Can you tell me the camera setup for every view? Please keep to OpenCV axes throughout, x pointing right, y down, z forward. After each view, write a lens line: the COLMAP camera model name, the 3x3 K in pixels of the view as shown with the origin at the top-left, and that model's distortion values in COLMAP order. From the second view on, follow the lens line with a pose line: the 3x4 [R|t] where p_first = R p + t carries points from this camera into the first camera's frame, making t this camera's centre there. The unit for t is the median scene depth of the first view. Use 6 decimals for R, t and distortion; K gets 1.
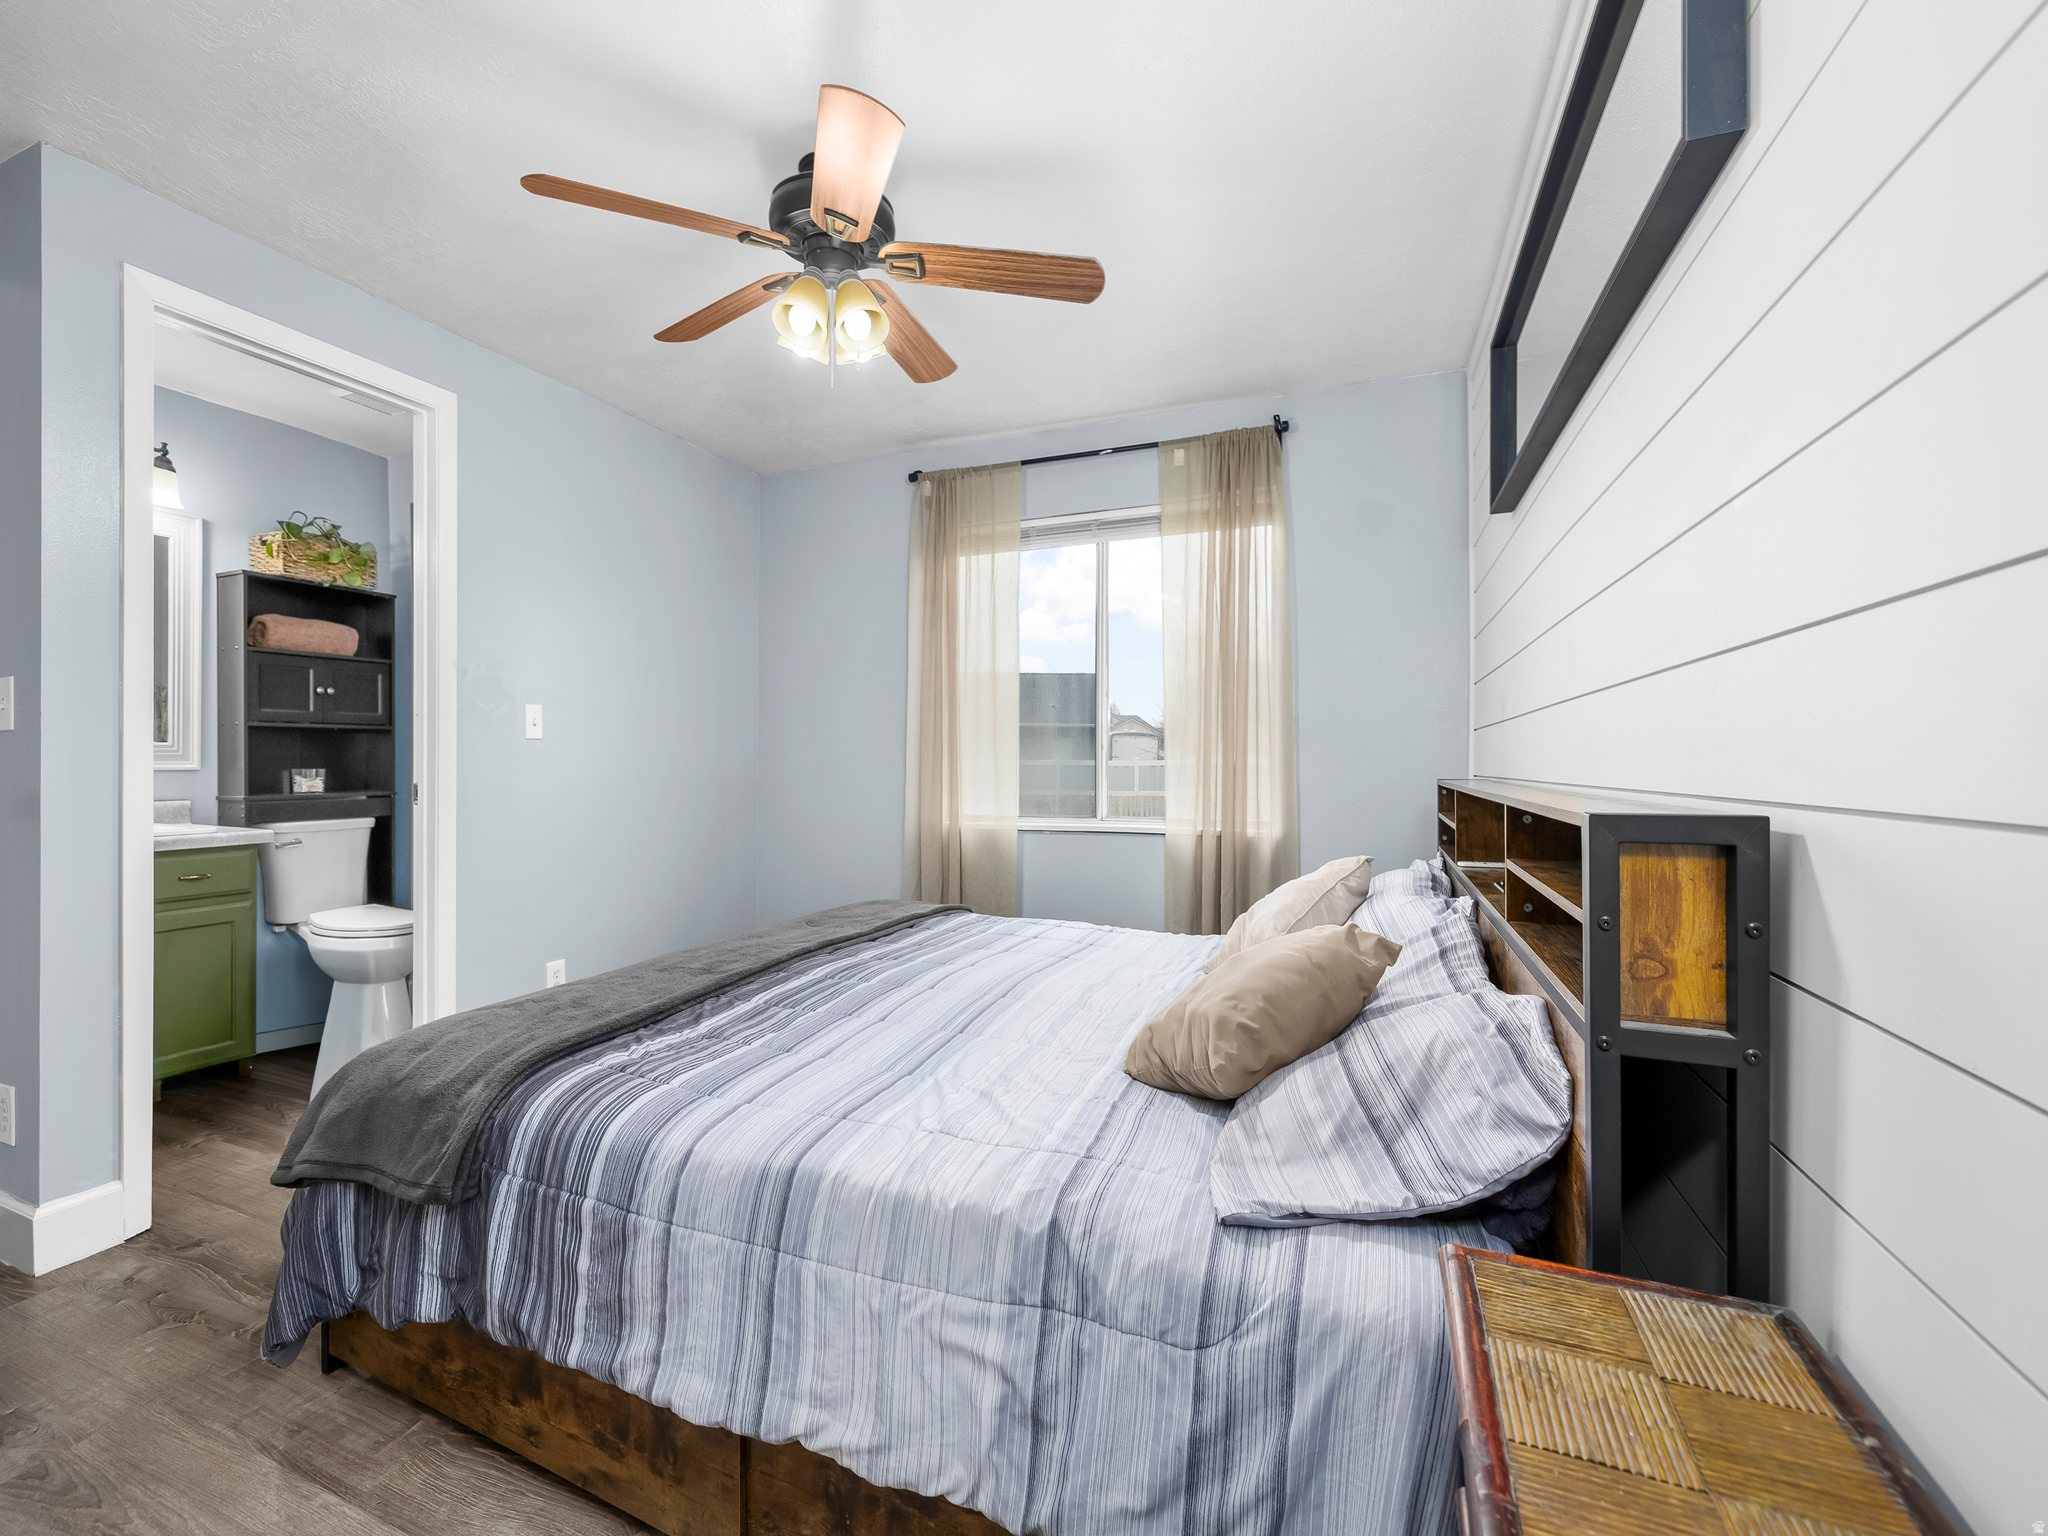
lens RADIAL K [[857.6, 0, 1015.5], [0, 857.6, 765.2], [0, 0, 1]] dist [-0.000906, 0.000058]
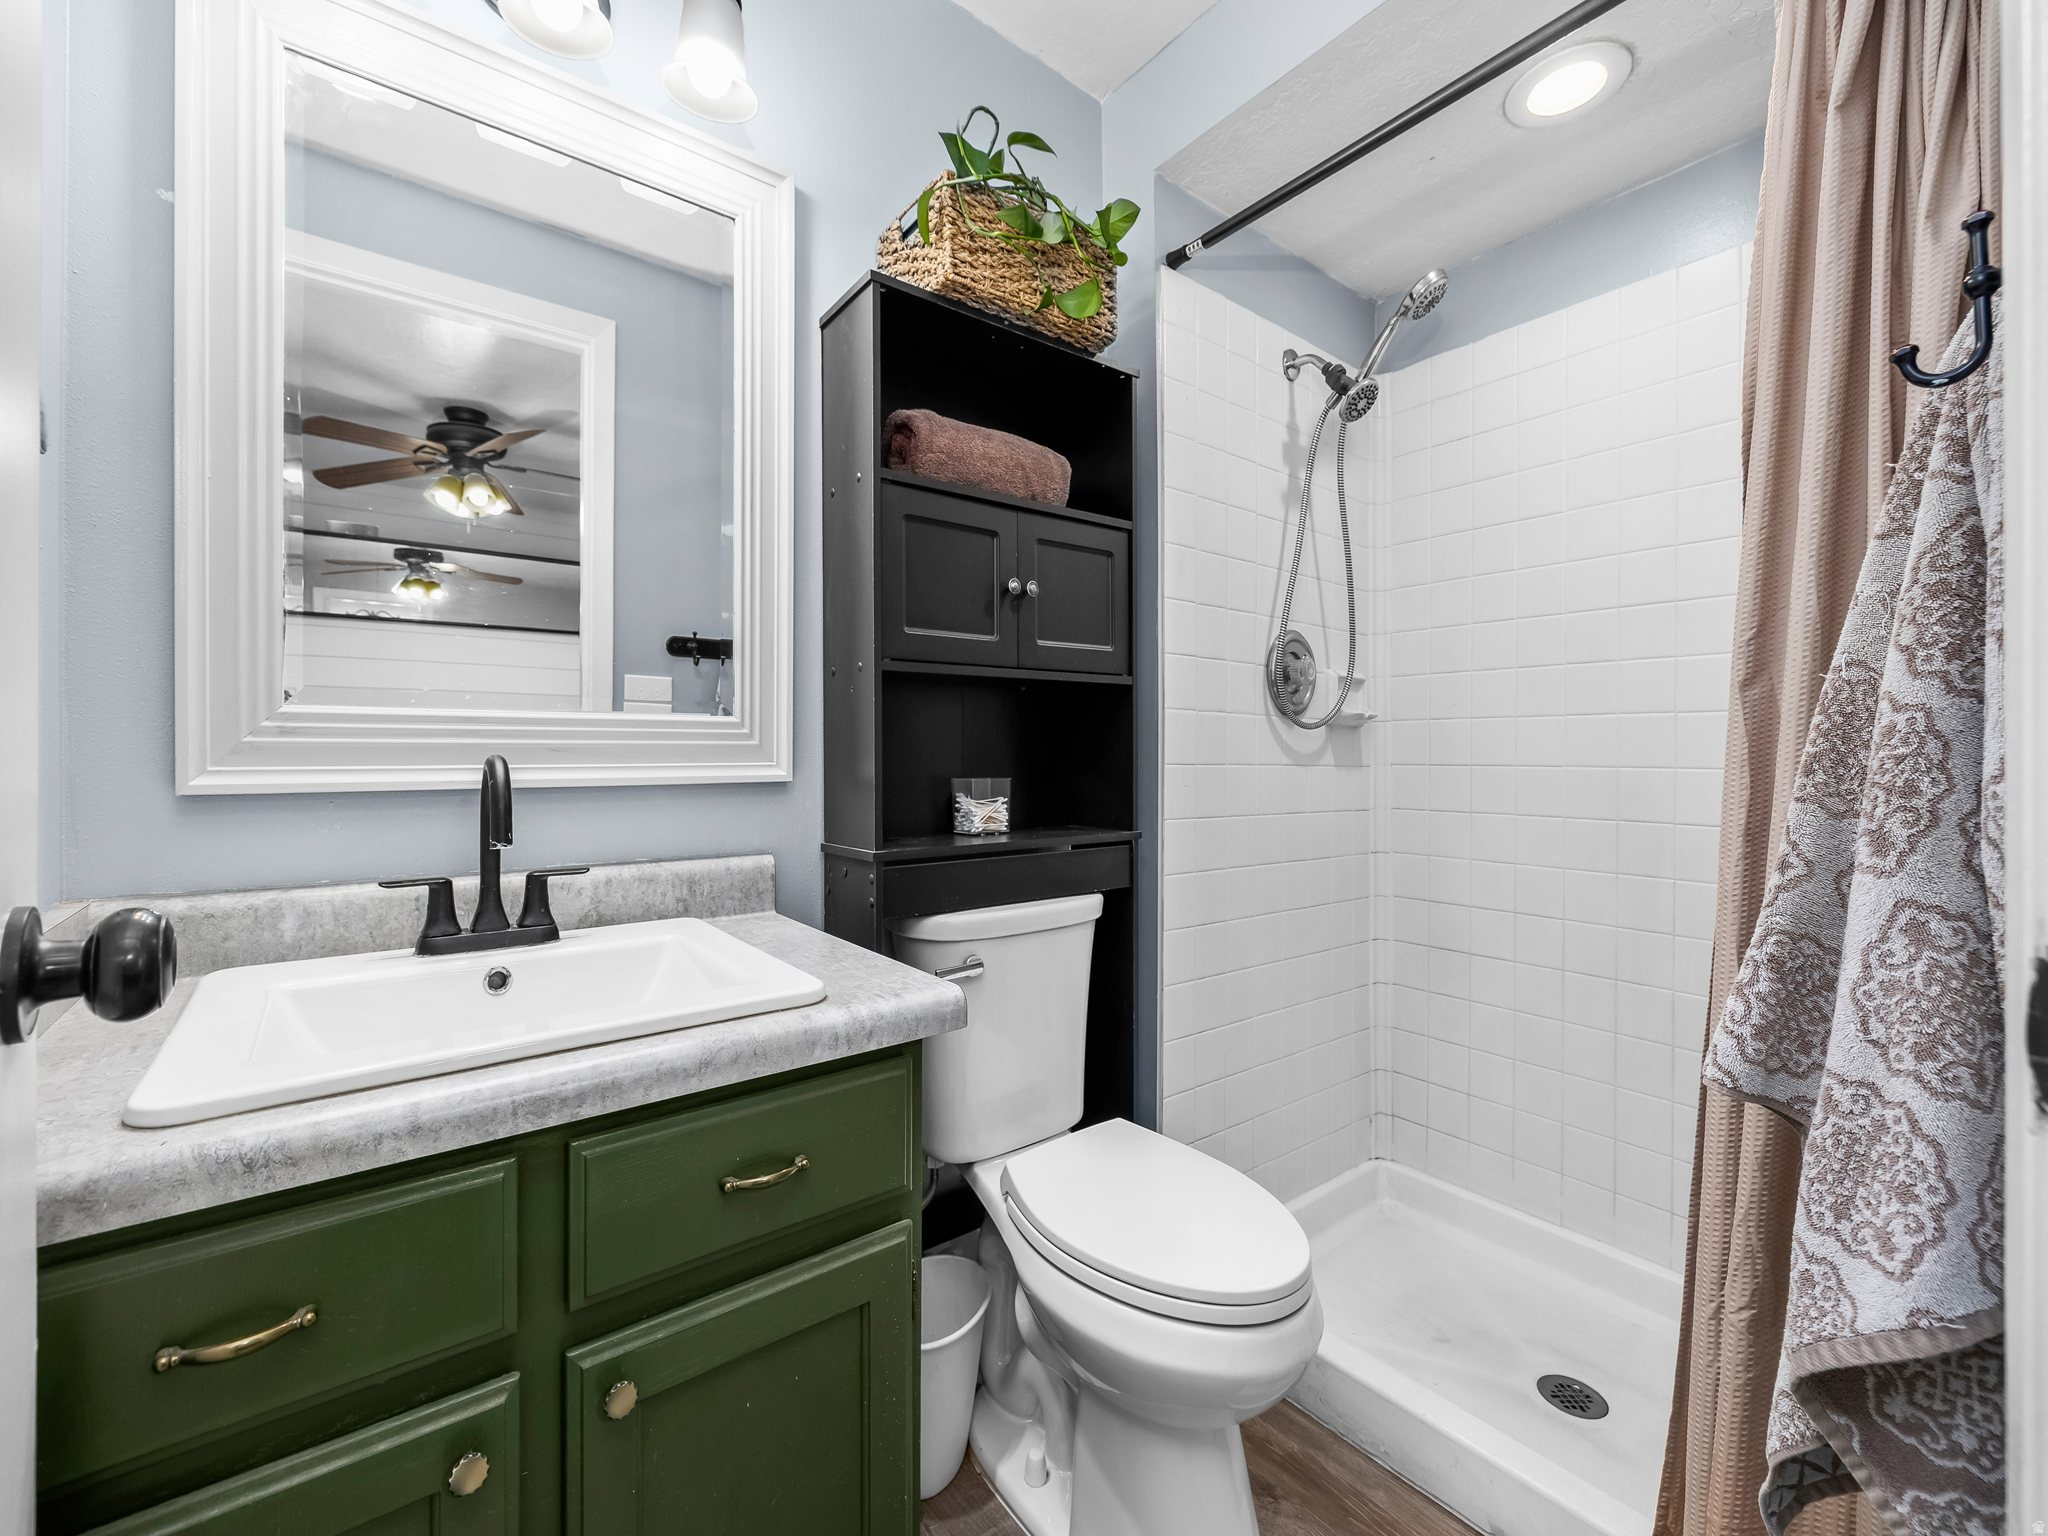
lens RADIAL K [[857.6, 0, 1015.5], [0, 857.6, 765.2], [0, 0, 1]] dist [-0.000906, 0.000058]
pose [[0.869605, 0.000898, -0.493747, -0.610557], [0.000777, 0.999995, 0.003186, -0.003321], [0.493747, -0.003155, 0.869600, 0.648007]]
